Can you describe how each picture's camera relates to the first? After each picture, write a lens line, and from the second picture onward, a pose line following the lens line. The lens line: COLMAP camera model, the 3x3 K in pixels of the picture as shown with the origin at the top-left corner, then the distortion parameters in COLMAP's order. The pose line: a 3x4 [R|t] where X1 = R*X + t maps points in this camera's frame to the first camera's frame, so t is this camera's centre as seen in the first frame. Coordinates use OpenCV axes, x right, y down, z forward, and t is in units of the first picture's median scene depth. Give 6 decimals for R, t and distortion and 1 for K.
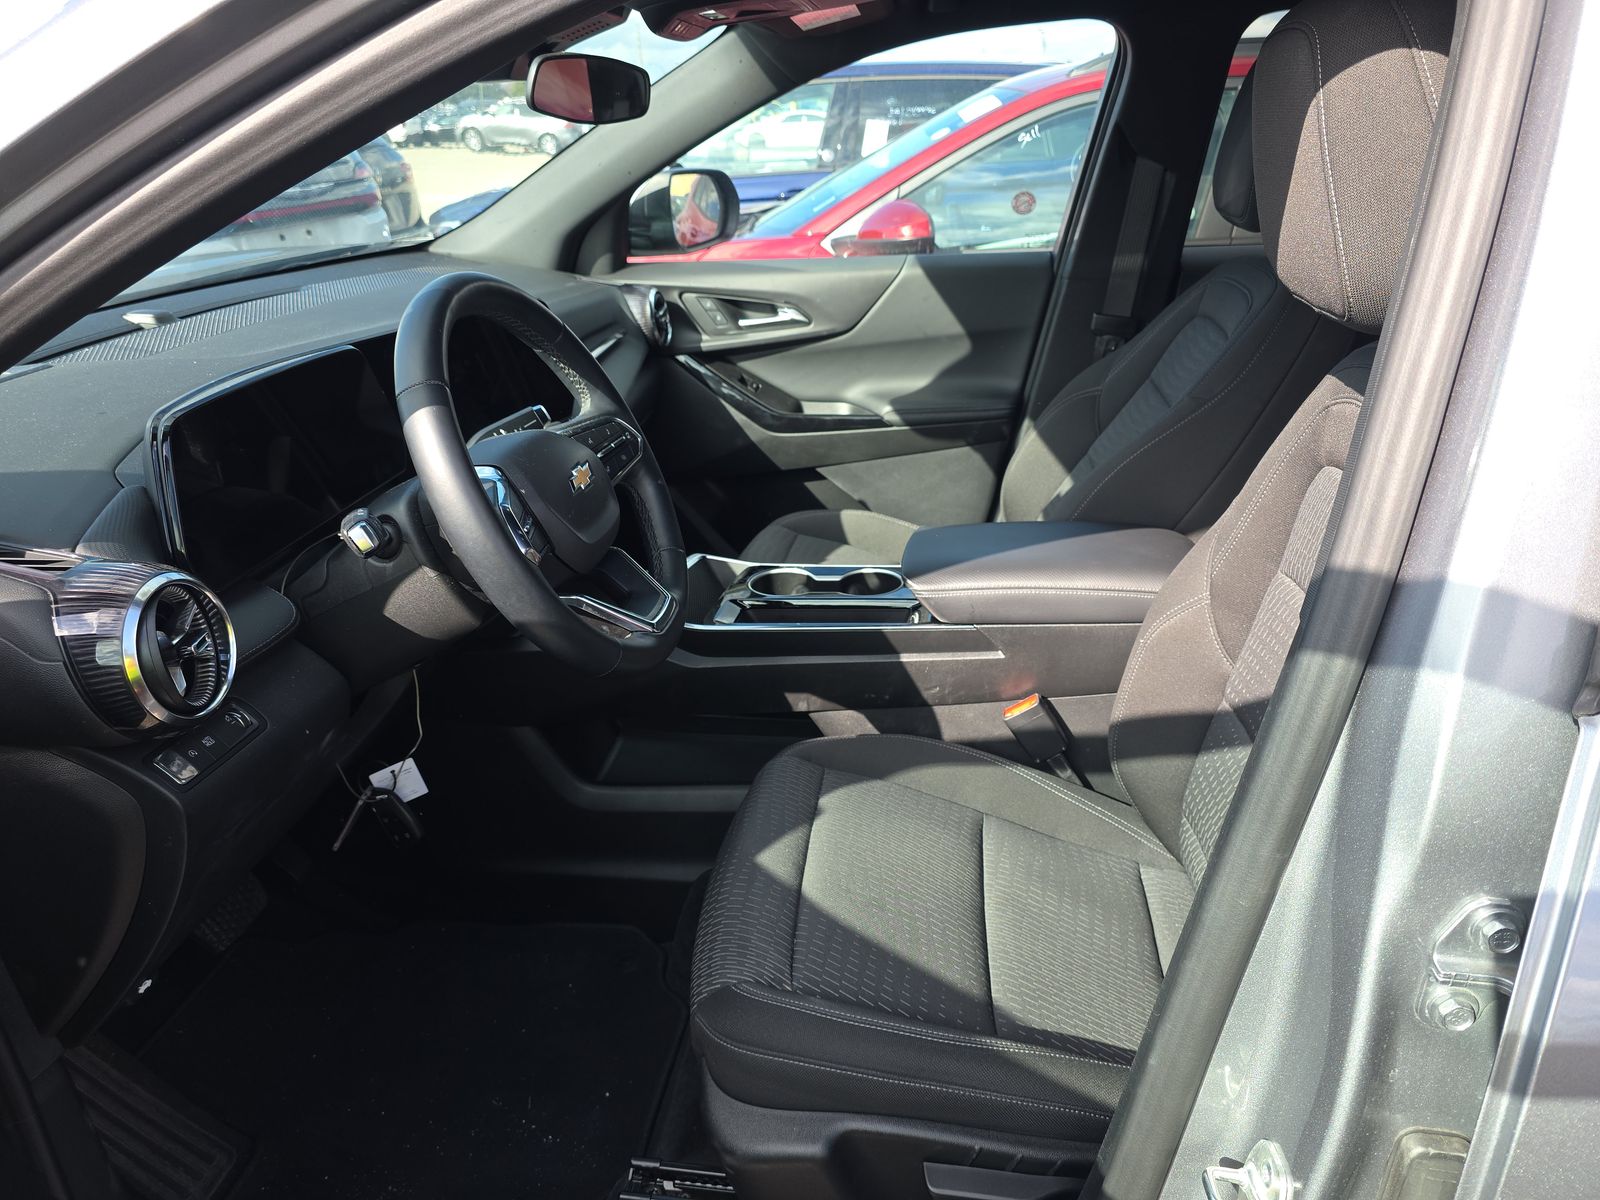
lens RADIAL K [[1129.7, 0, 812.1], [0, 1129.7, 599.8], [0, 0, 1]] dist [0.061413, -0.035549]
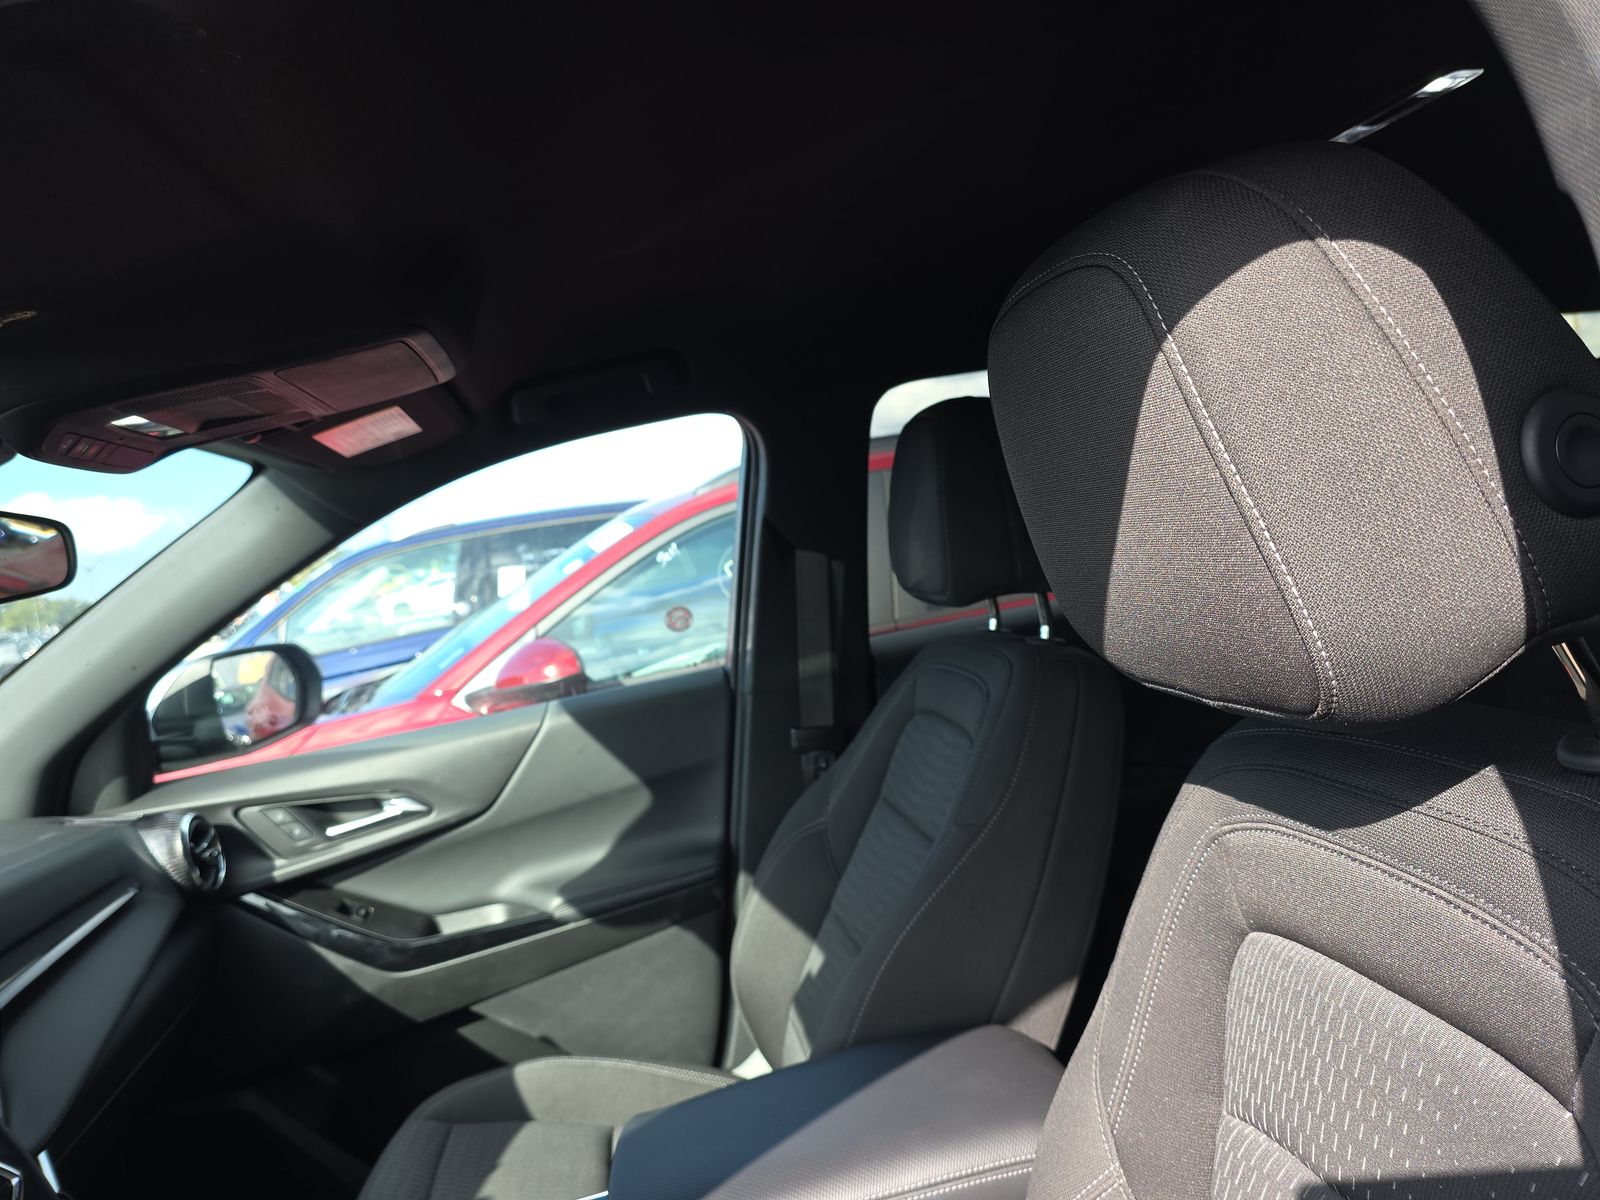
lens RADIAL K [[1129.7, 0, 803.2], [0, 1129.7, 596.8], [0, 0, 1]] dist [0.061413, -0.035549]
pose [[0.946562, -0.154193, 0.283274, 0.039015], [0.244759, 0.915399, -0.319590, -0.073922], [-0.210030, 0.371846, 0.904222, 0.219749]]
